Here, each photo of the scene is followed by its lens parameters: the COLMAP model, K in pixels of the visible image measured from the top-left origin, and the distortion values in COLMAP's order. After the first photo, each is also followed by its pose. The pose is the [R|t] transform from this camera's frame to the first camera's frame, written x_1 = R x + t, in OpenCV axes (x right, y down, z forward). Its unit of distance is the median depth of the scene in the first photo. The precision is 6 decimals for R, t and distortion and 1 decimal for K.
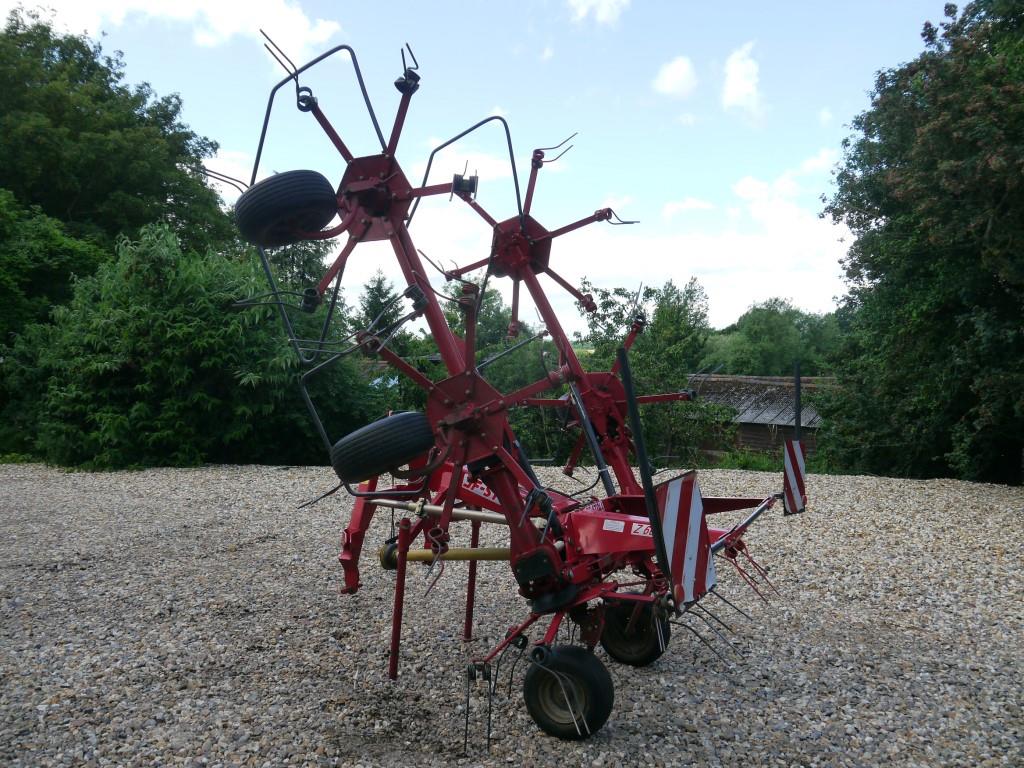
lens RADIAL K [[845.4, 0, 513.3], [0, 845.4, 383.2], [0, 0, 1]] dist [-0.033171, 0.005711]
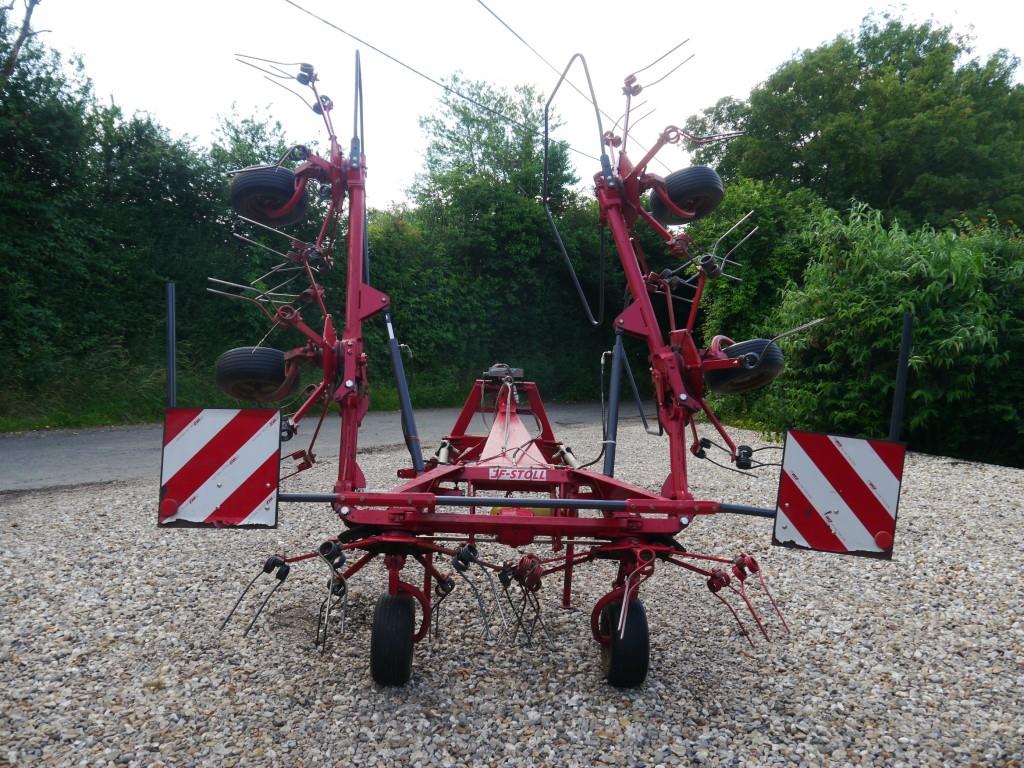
lens RADIAL K [[845.4, 0, 513.3], [0, 845.4, 383.2], [0, 0, 1]] dist [-0.033171, 0.005711]
pose [[0.516070, 0.050865, -0.855035, 0.241450], [-0.036840, 0.998630, 0.037173, 0.000872], [0.855754, 0.012316, 0.517236, 0.129101]]
